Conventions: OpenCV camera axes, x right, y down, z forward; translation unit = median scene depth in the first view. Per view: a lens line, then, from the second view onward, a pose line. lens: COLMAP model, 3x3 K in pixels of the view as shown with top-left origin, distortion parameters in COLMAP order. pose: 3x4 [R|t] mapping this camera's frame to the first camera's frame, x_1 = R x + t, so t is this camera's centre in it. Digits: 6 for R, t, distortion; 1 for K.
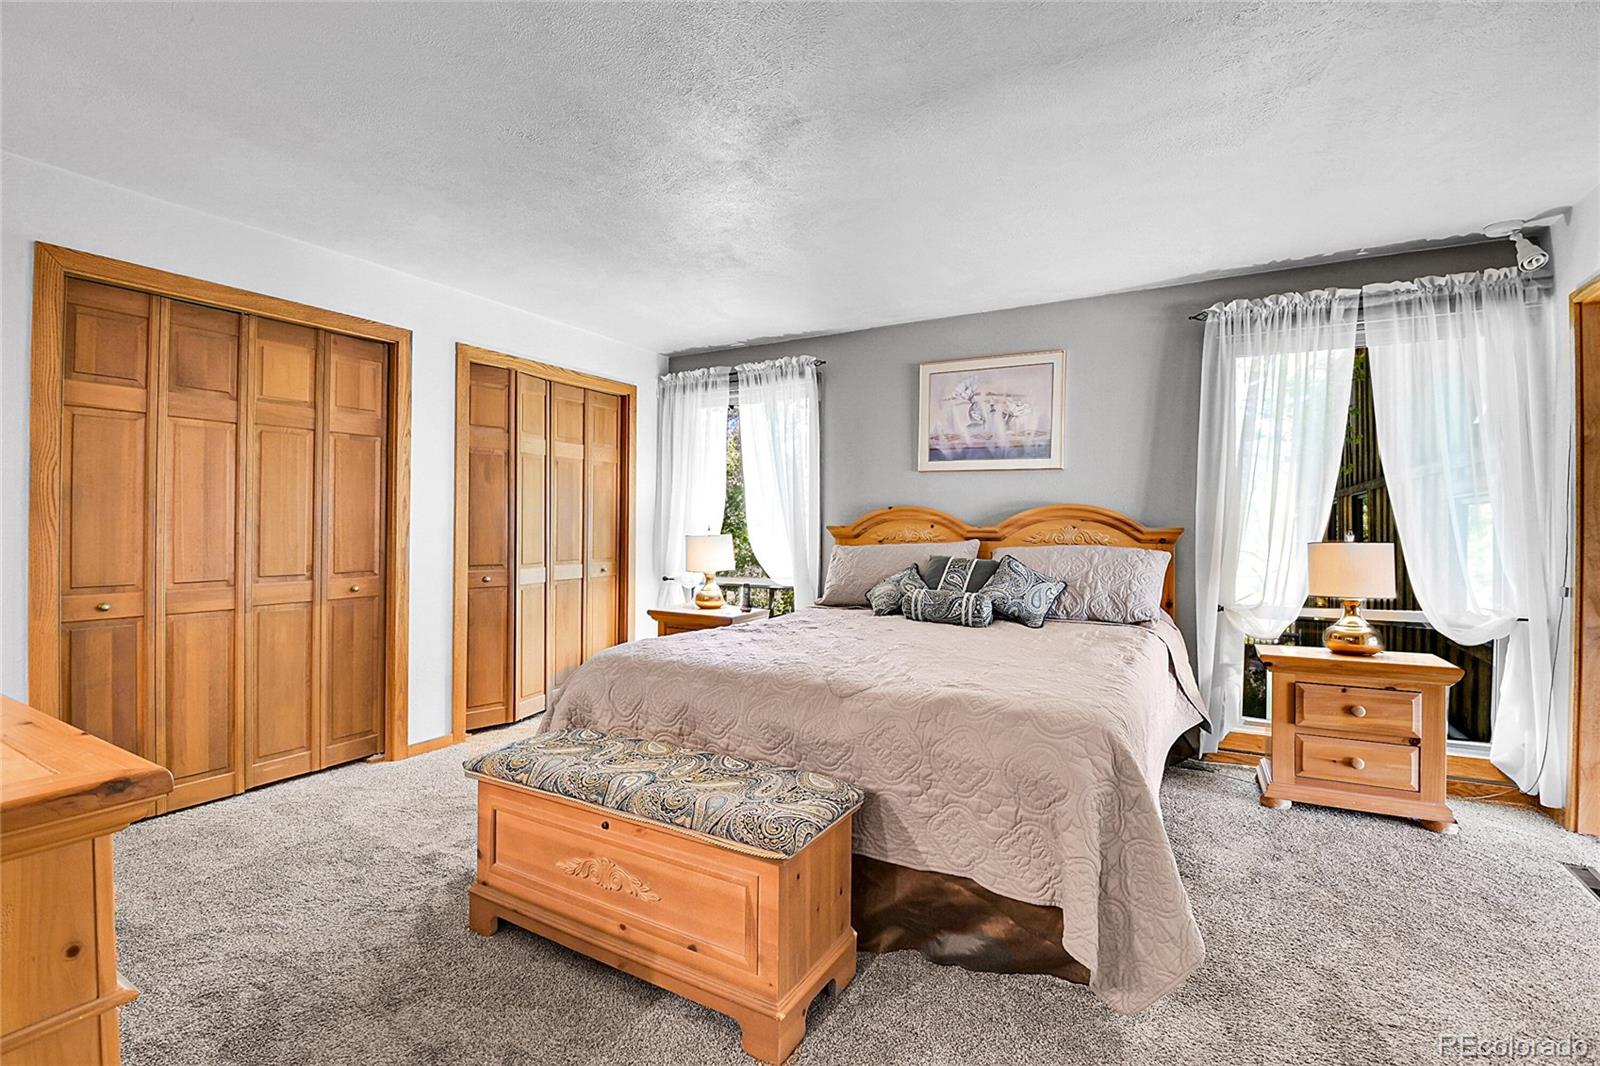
lens RADIAL K [[739.8, 0, 810.0], [0, 739.8, 533.3], [0, 0, 1]] dist [-0.002621, -0.011739]
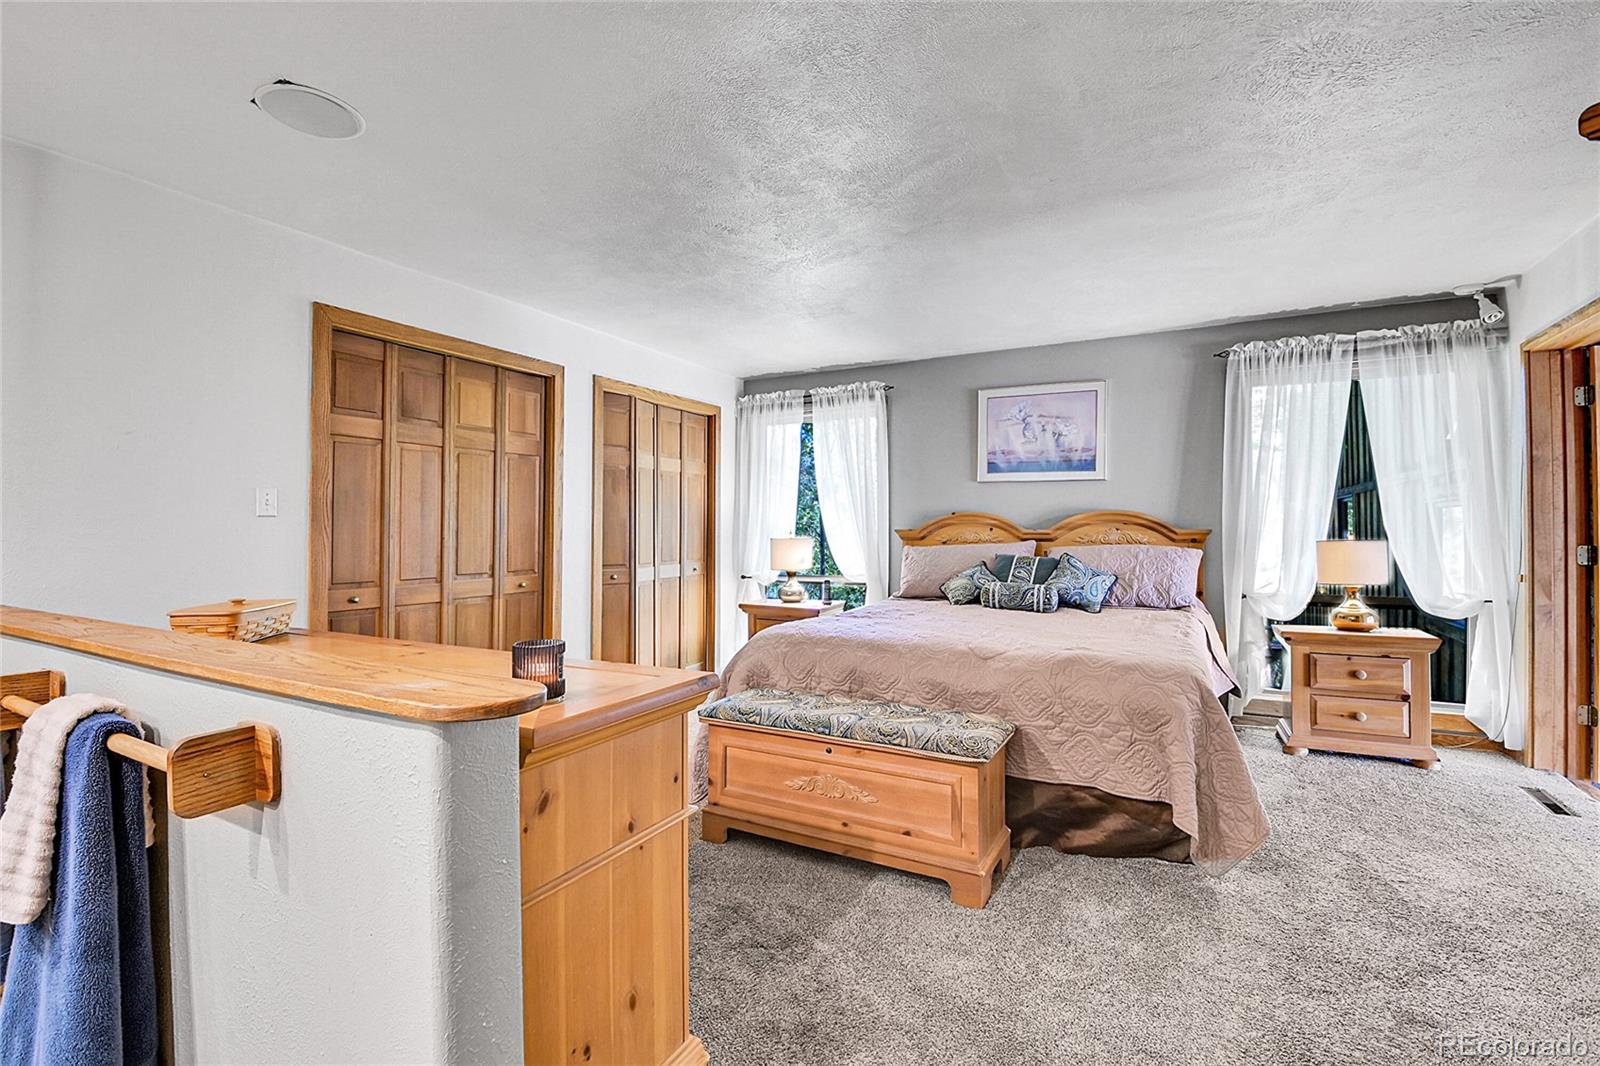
lens RADIAL K [[739.8, 0, 812.1], [0, 739.8, 527.1], [0, 0, 1]] dist [-0.002621, -0.011739]
pose [[0.999693, -0.005401, 0.024173, -0.196708], [0.005704, 0.999905, -0.012517, 0.000217], [-0.024103, 0.012651, 0.999629, -0.211289]]
